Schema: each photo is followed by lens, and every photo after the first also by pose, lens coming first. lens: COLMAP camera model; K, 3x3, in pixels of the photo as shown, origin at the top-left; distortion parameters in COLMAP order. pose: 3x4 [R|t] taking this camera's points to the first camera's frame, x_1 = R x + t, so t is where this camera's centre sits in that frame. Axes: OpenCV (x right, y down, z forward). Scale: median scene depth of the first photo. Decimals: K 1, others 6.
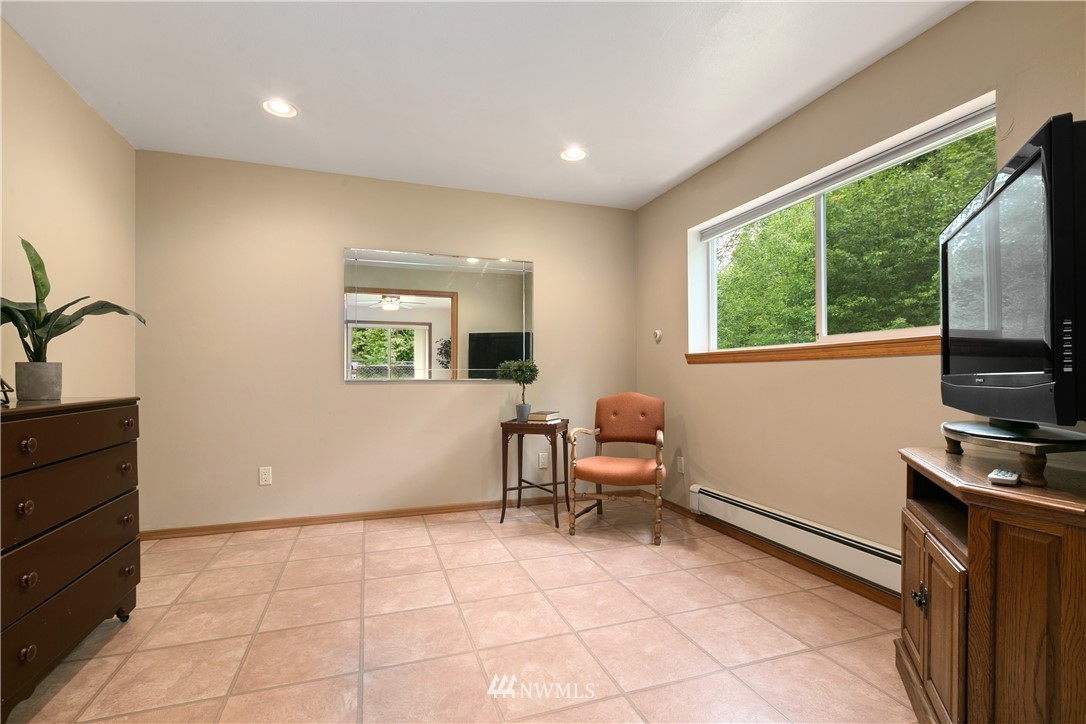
lens RADIAL K [[491.0, 0, 539.7], [0, 491.0, 364.9], [0, 0, 1]] dist [-0.001023, -0.001047]
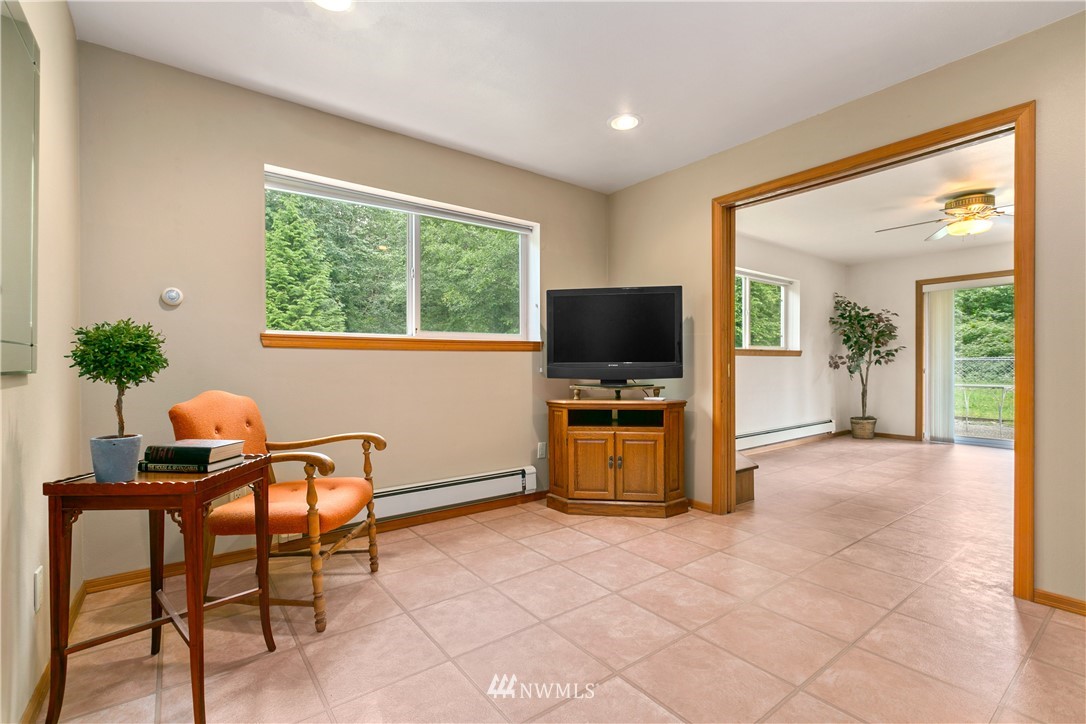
lens RADIAL K [[491.0, 0, 539.7], [0, 491.0, 364.9], [0, 0, 1]] dist [-0.001023, -0.001047]
pose [[-0.312178, -0.001313, 0.950023, -0.794244], [-0.020174, 0.999783, -0.005247, 0.033256], [-0.949809, -0.020804, -0.312137, 1.296094]]
